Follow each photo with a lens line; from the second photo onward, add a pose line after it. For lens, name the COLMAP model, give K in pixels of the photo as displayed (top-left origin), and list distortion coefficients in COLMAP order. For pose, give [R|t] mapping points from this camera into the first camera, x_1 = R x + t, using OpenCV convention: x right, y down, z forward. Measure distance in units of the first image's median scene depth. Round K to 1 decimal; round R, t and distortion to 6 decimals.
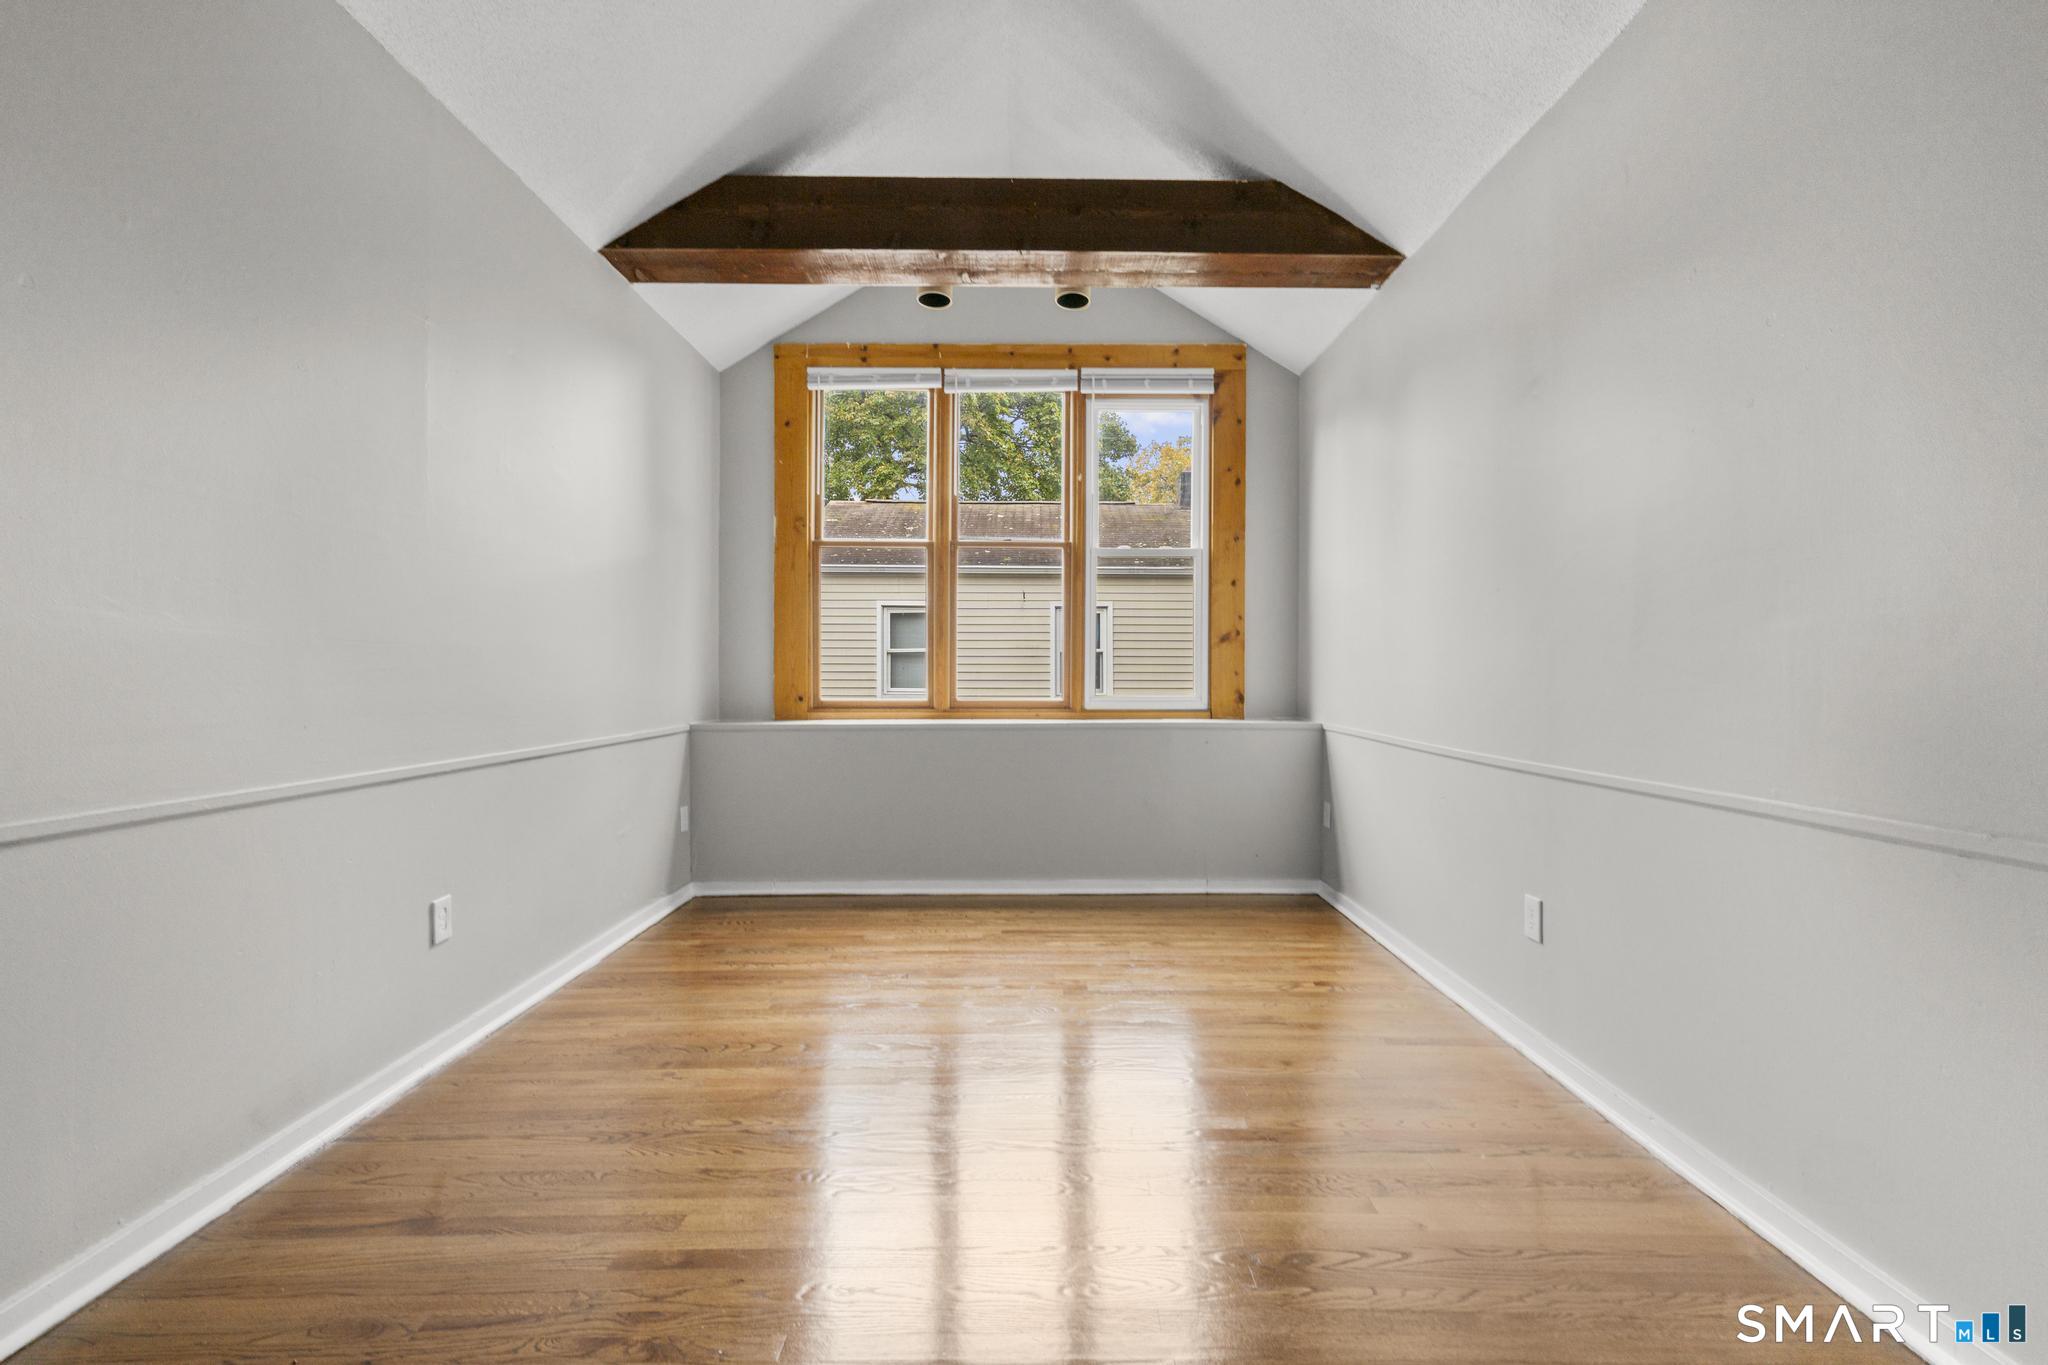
lens RADIAL K [[925.8, 0, 1027.4], [0, 925.8, 679.7], [0, 0, 1]] dist [-0.002668, 0.001128]
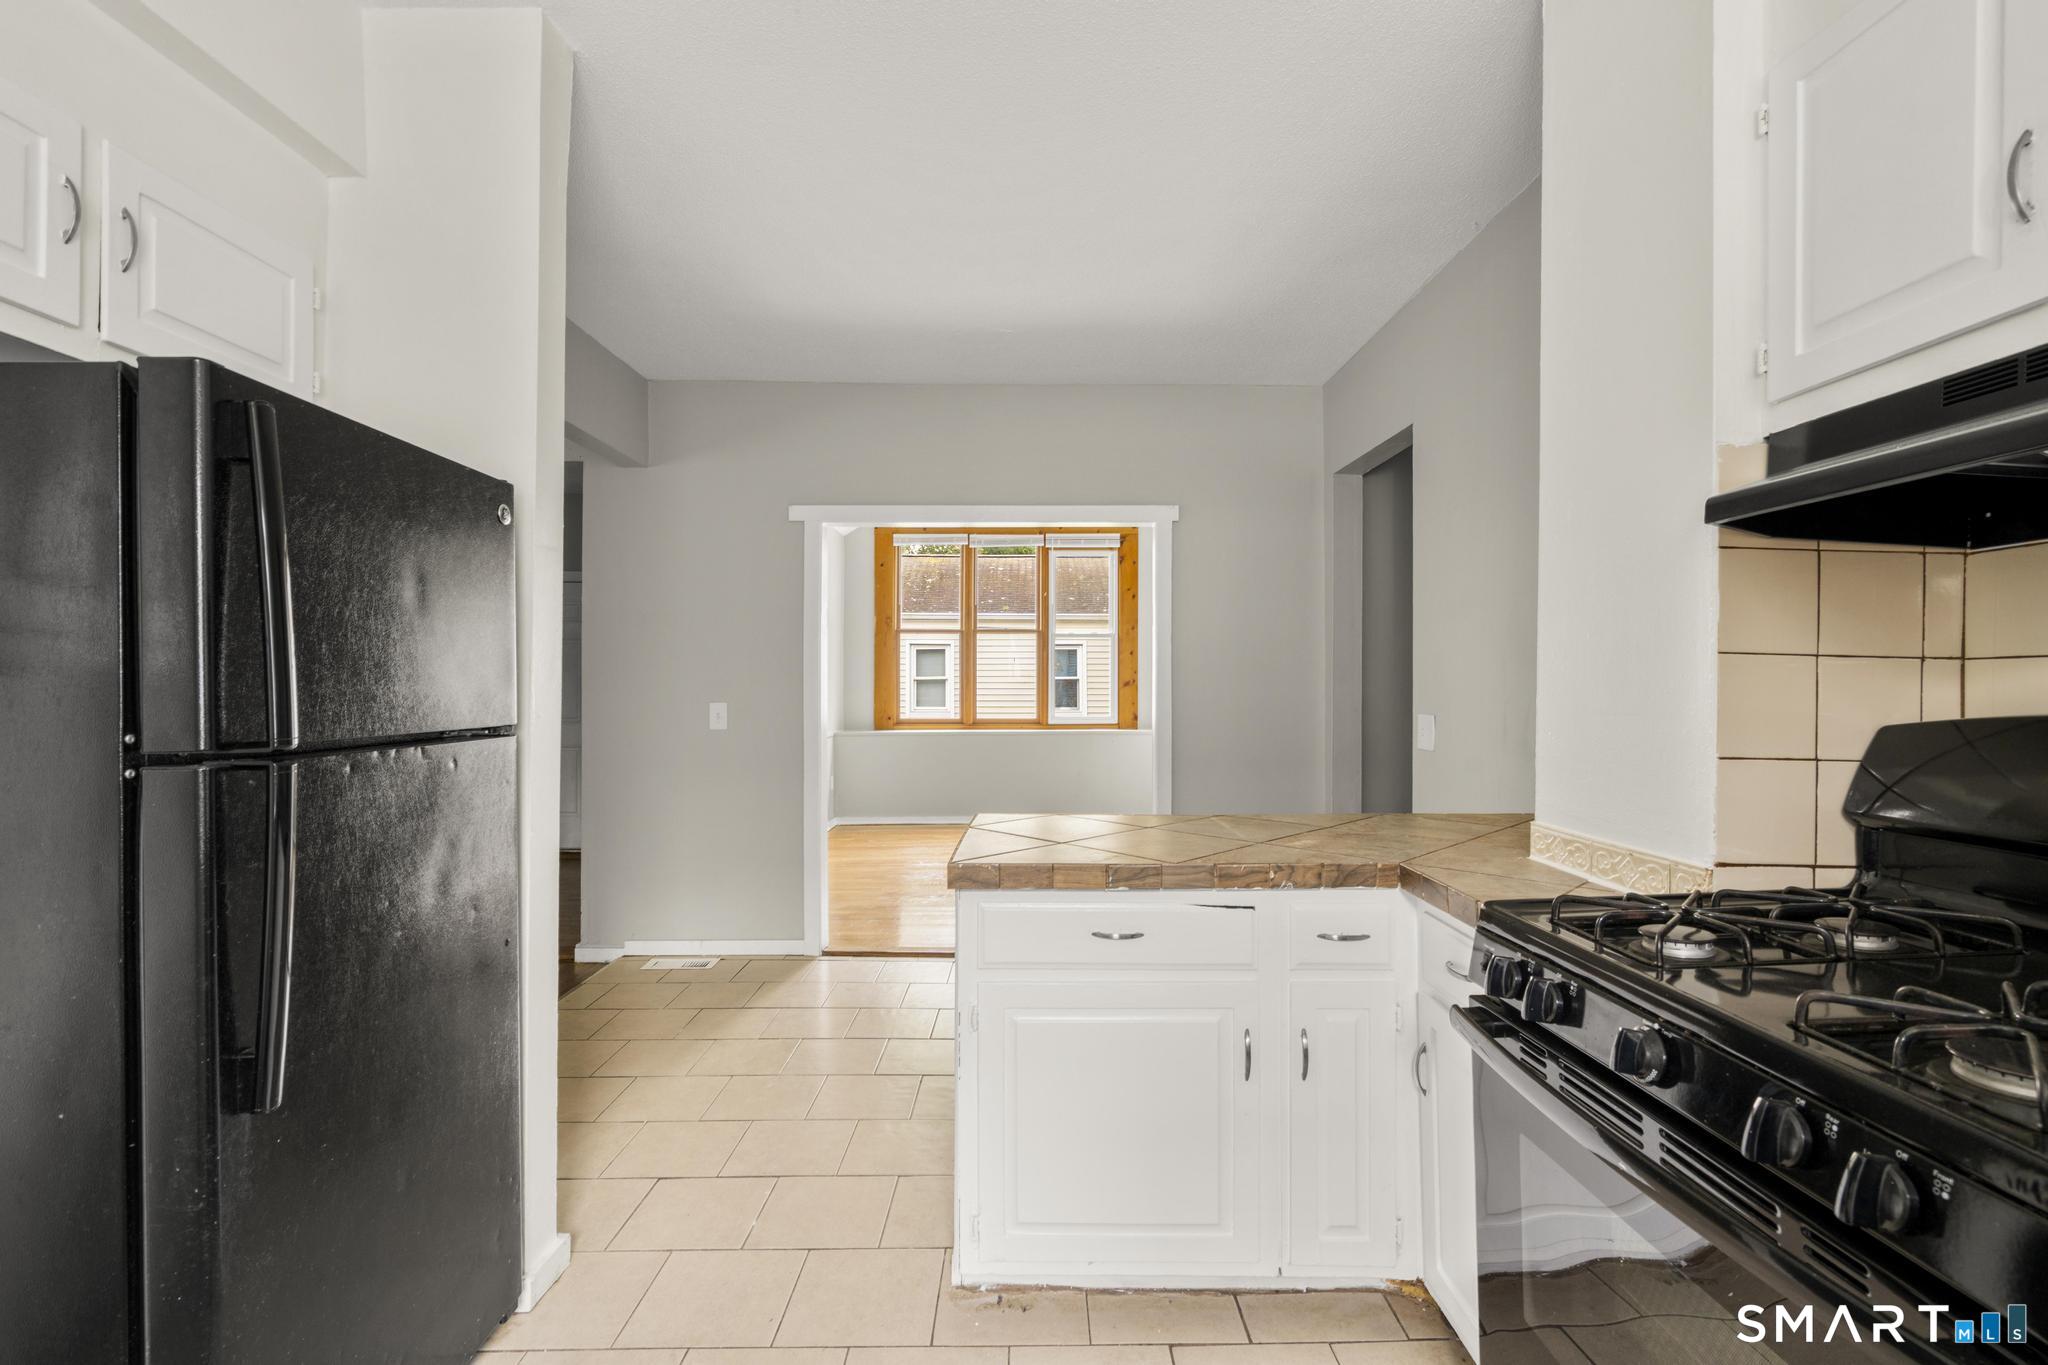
lens RADIAL K [[925.8, 0, 1025.1], [0, 925.8, 686.3], [0, 0, 1]] dist [-0.002668, 0.001128]
pose [[1.000000, -0.000933, -0.000228, 0.017492], [0.000931, 0.999984, -0.005545, -0.030413], [0.000233, 0.005545, 0.999985, -0.789525]]
